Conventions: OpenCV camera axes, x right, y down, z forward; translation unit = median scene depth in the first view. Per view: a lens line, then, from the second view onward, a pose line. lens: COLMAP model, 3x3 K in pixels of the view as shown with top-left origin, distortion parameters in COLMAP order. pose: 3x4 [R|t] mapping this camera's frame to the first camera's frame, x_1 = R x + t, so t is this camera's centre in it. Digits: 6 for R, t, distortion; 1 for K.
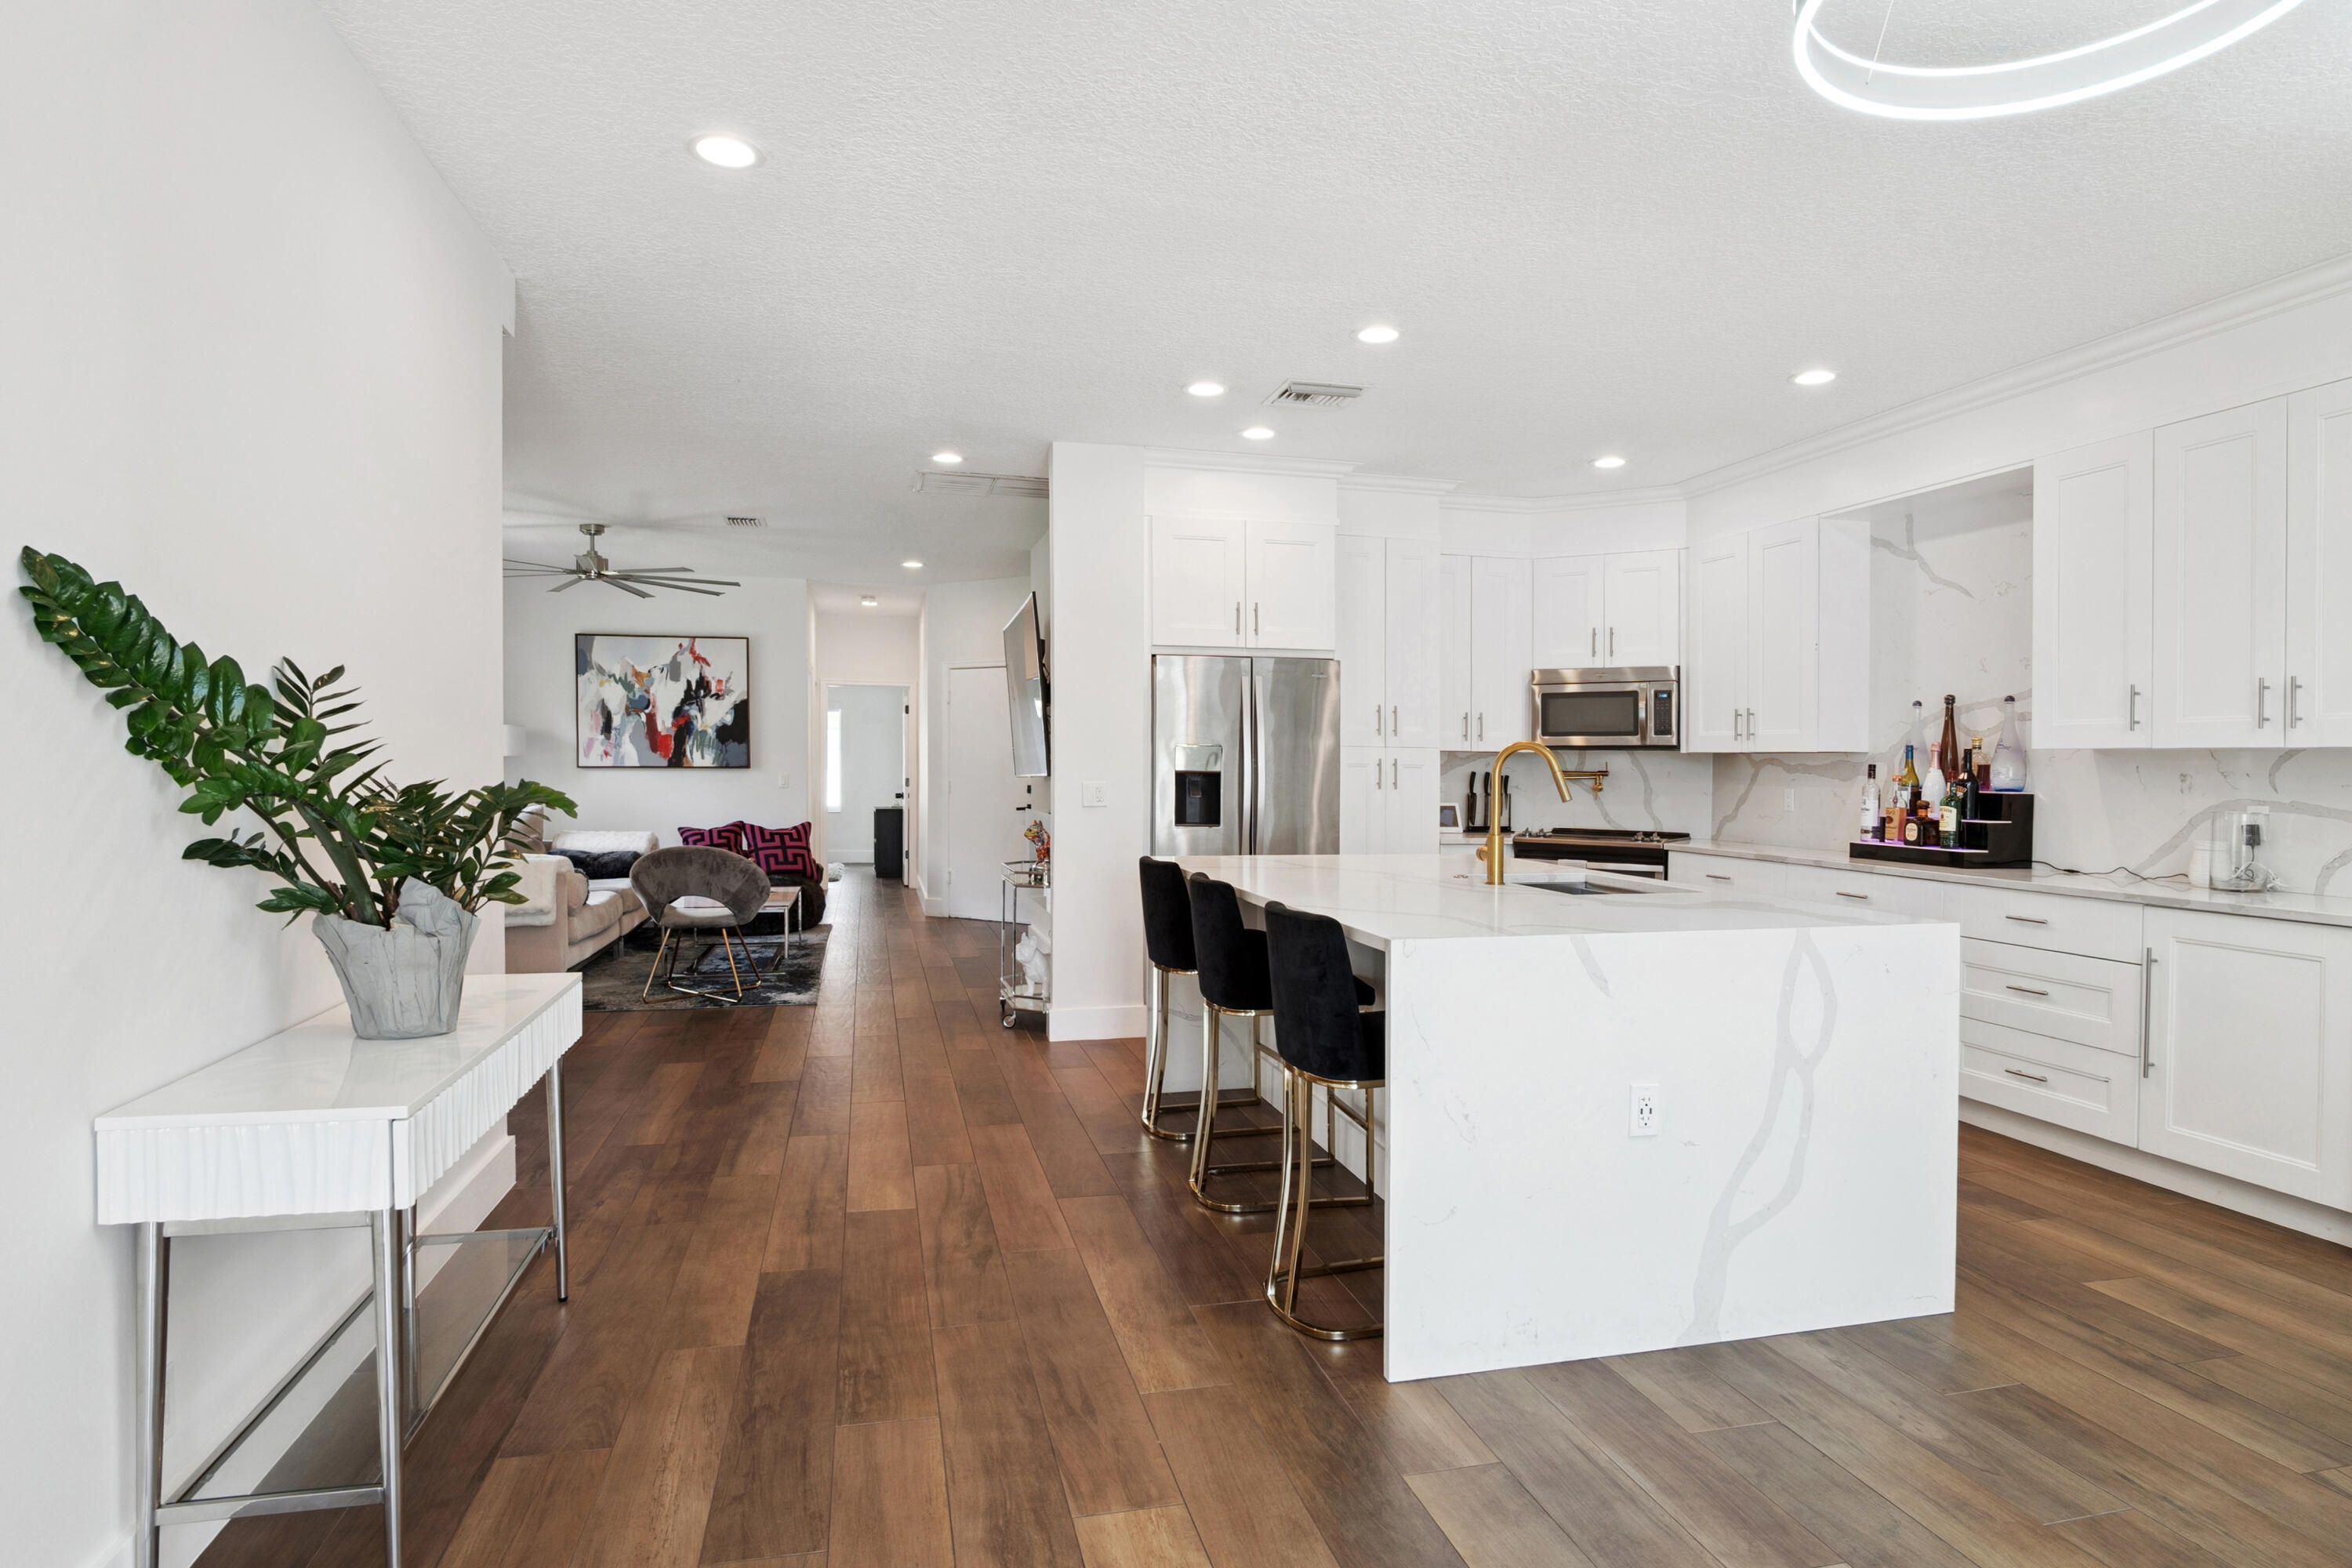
lens RADIAL K [[1255.0, 0, 1200.9], [0, 1255.0, 768.8], [0, 0, 1]] dist [-0.027370, 0.004764]
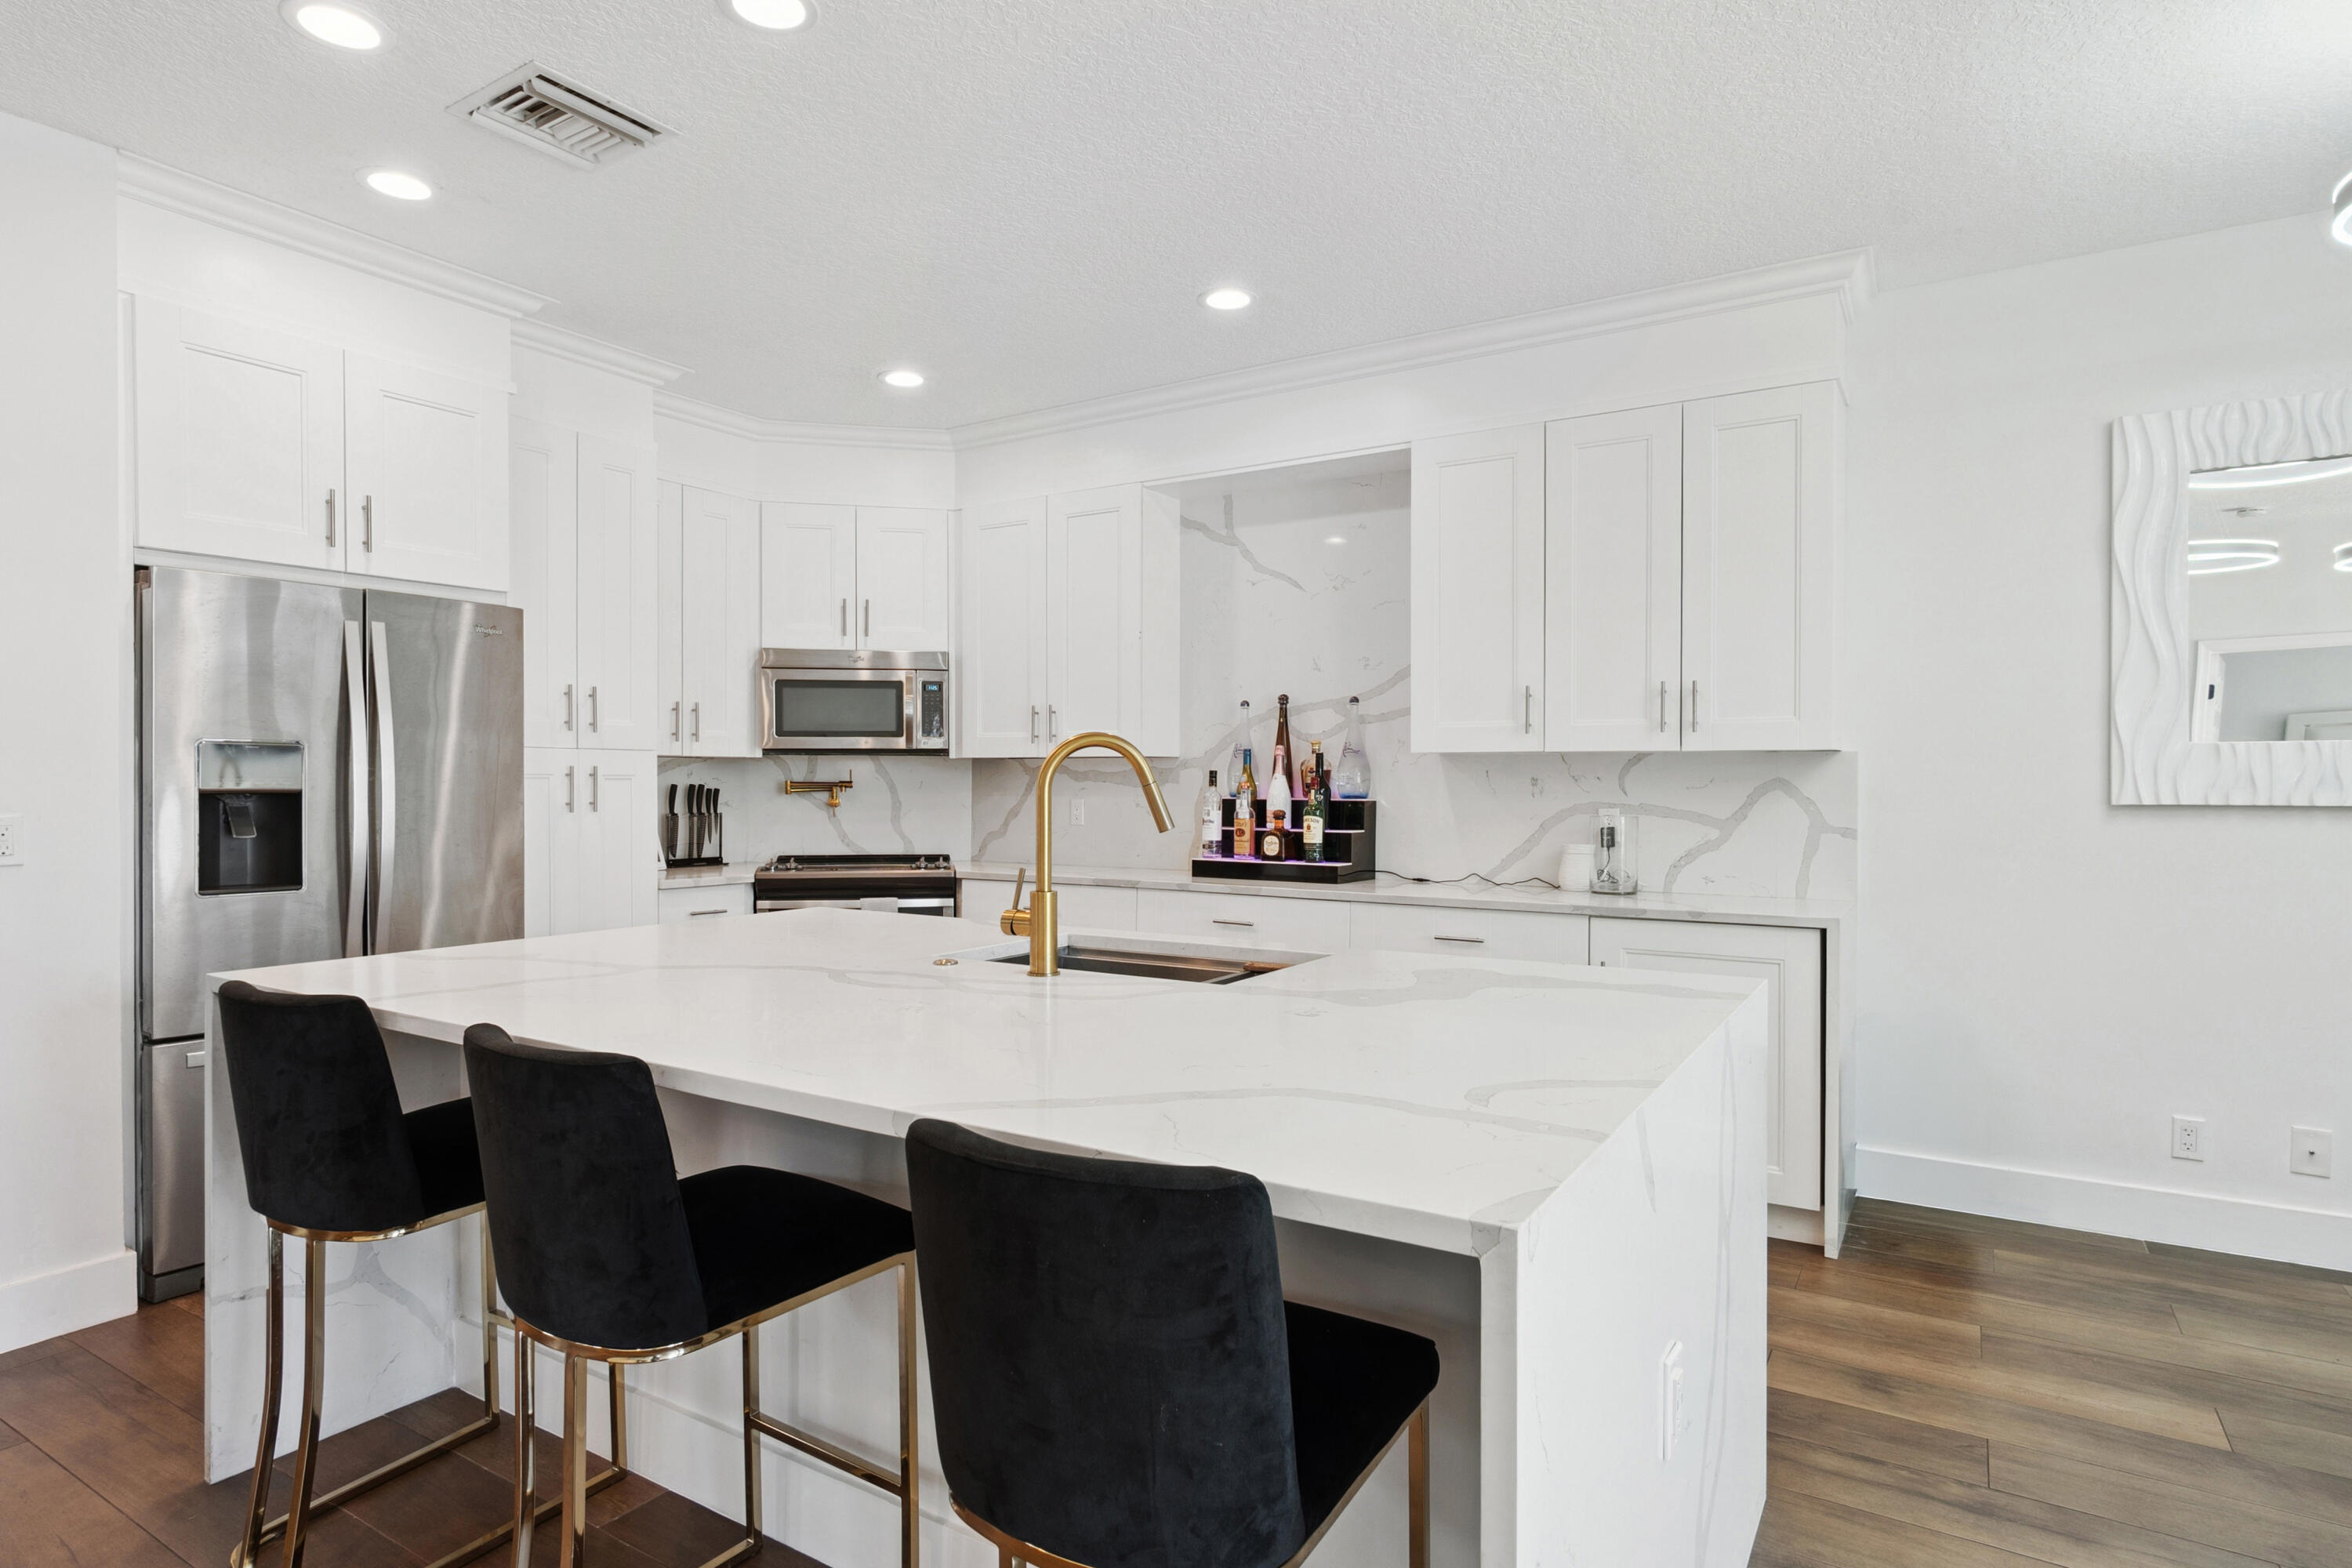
lens RADIAL K [[1255.0, 0, 1179.9], [0, 1255.0, 756.8], [0, 0, 1]] dist [-0.027370, 0.004764]
pose [[0.724787, 0.002083, 0.688970, -0.091532], [0.008866, 0.999884, -0.012349, -0.002555], [-0.688916, 0.015058, 0.724685, 0.384509]]
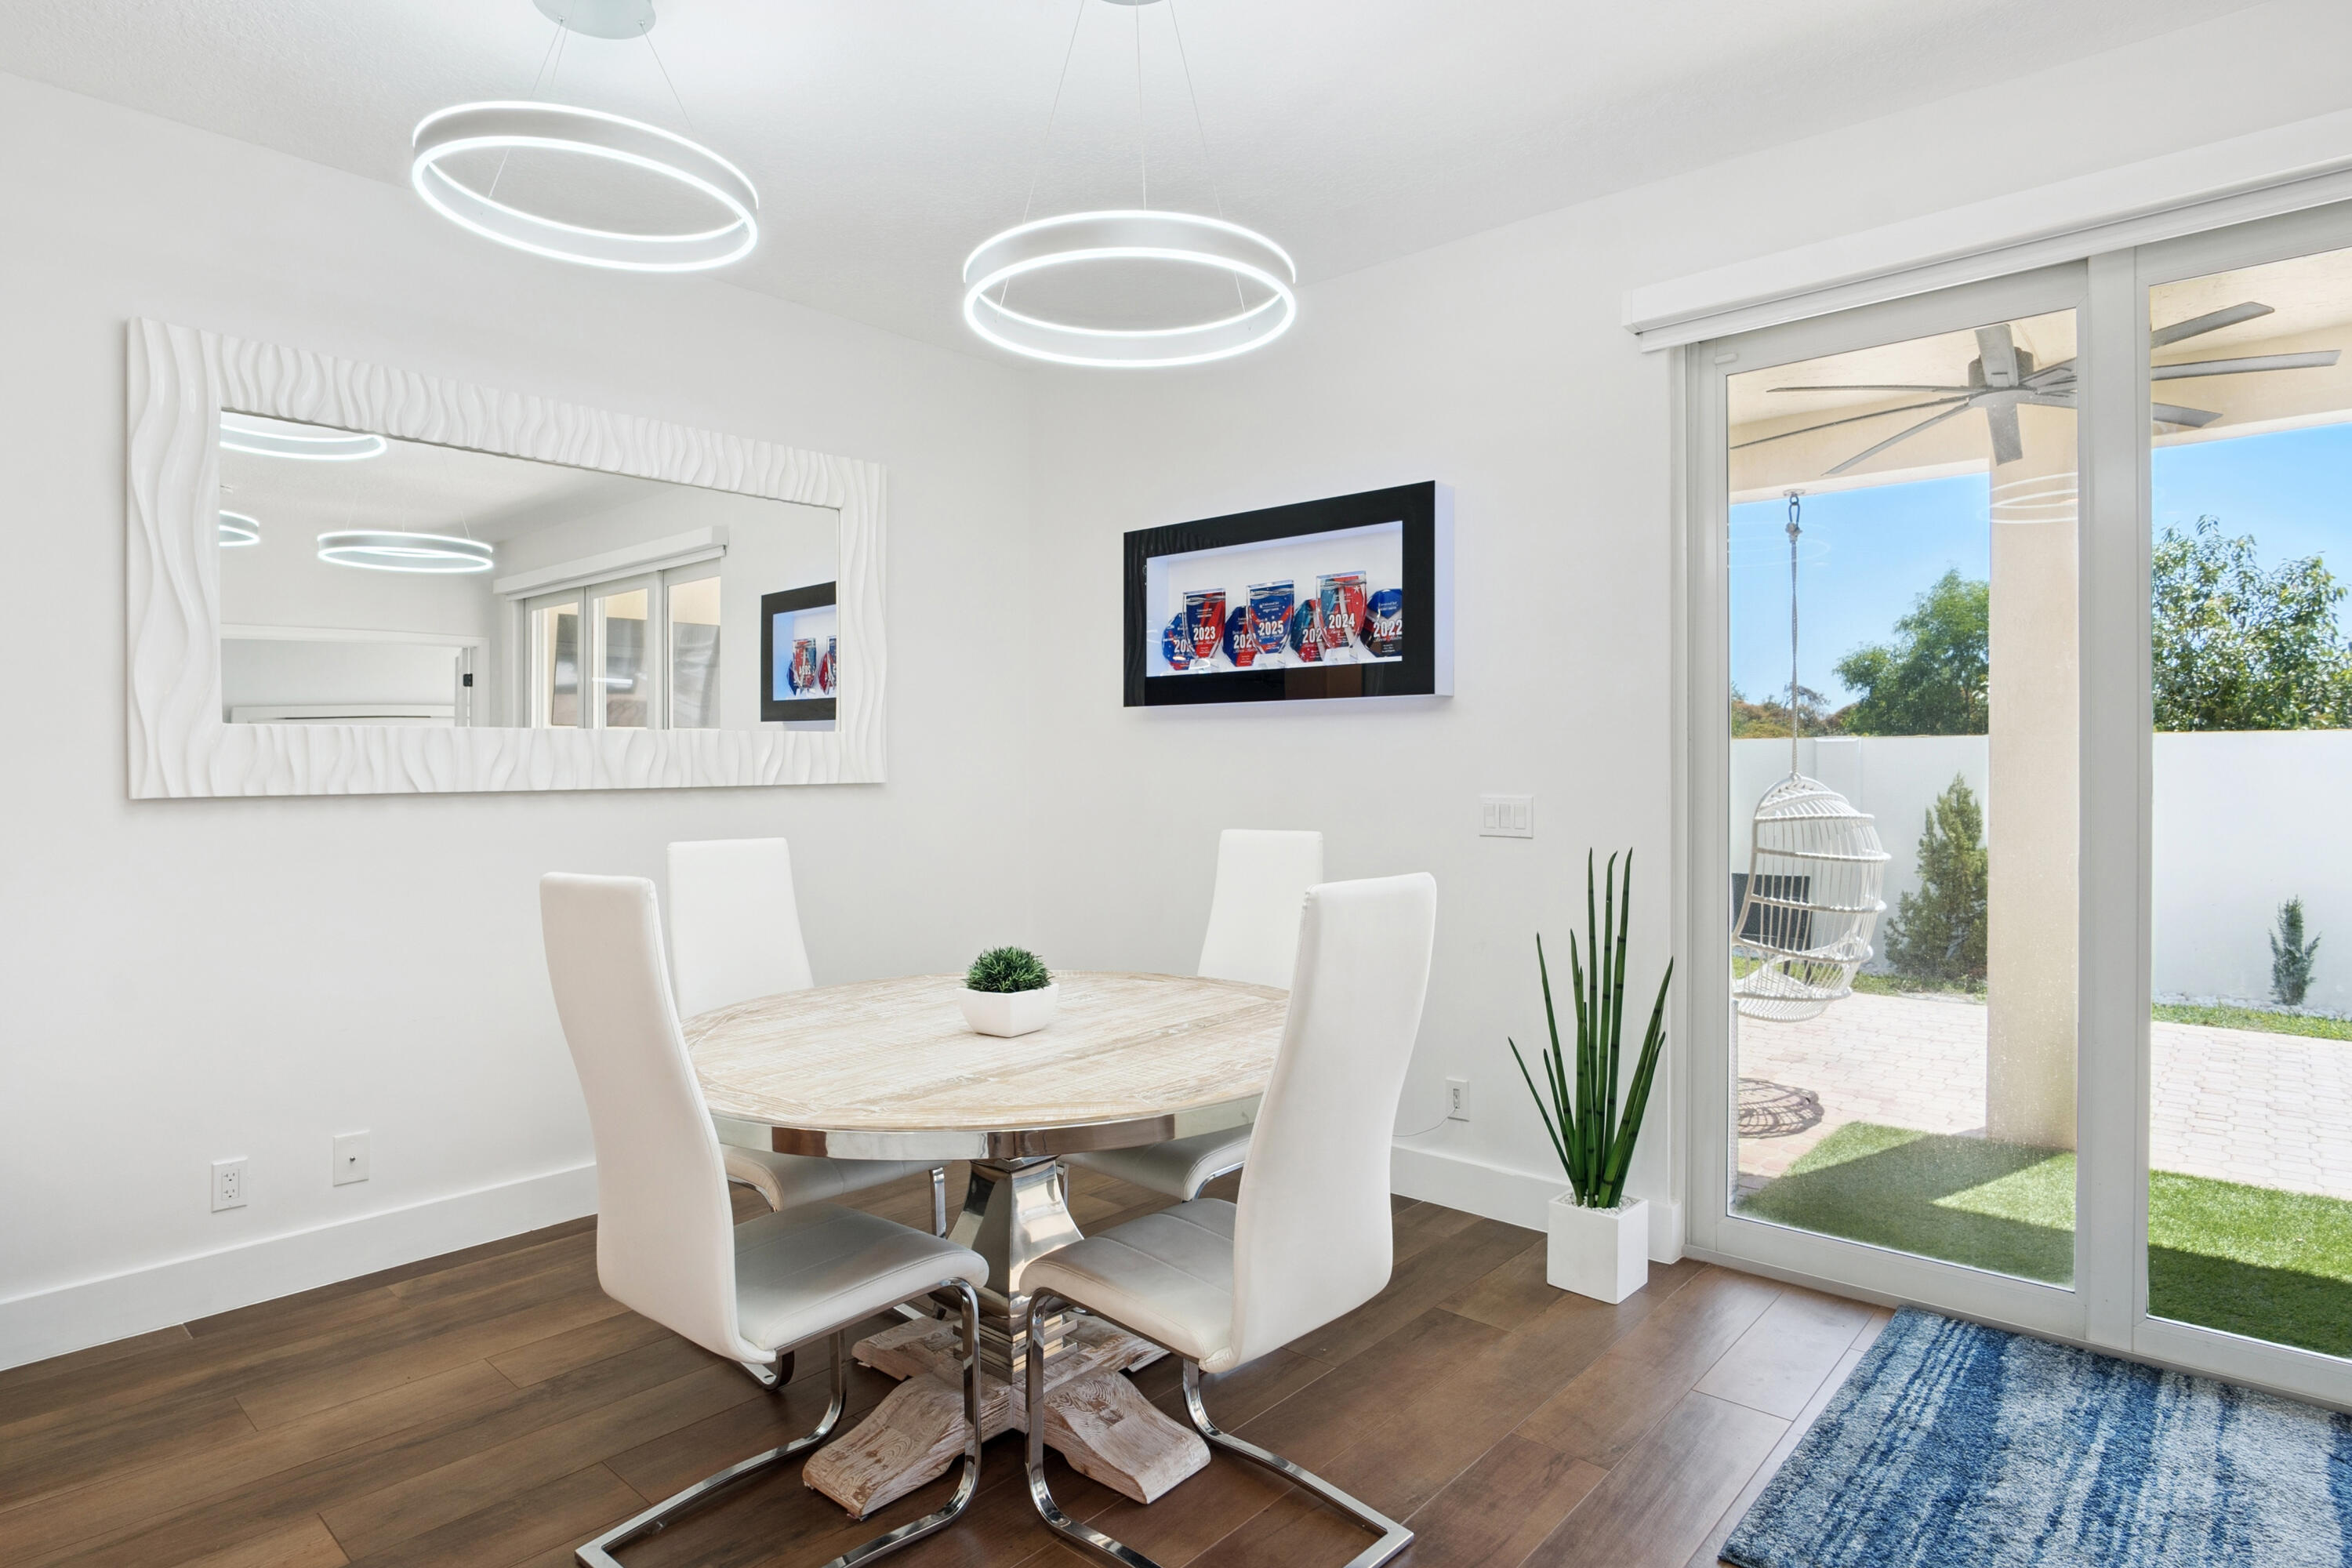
lens RADIAL K [[1255.0, 0, 1182.0], [0, 1255.0, 782.5], [0, 0, 1]] dist [-0.027370, 0.004764]
pose [[-0.560097, -0.021346, 0.828152, 0.044622], [-0.000550, 0.999677, 0.025395, -0.001164], [-0.828427, 0.013768, -0.559928, 0.446120]]
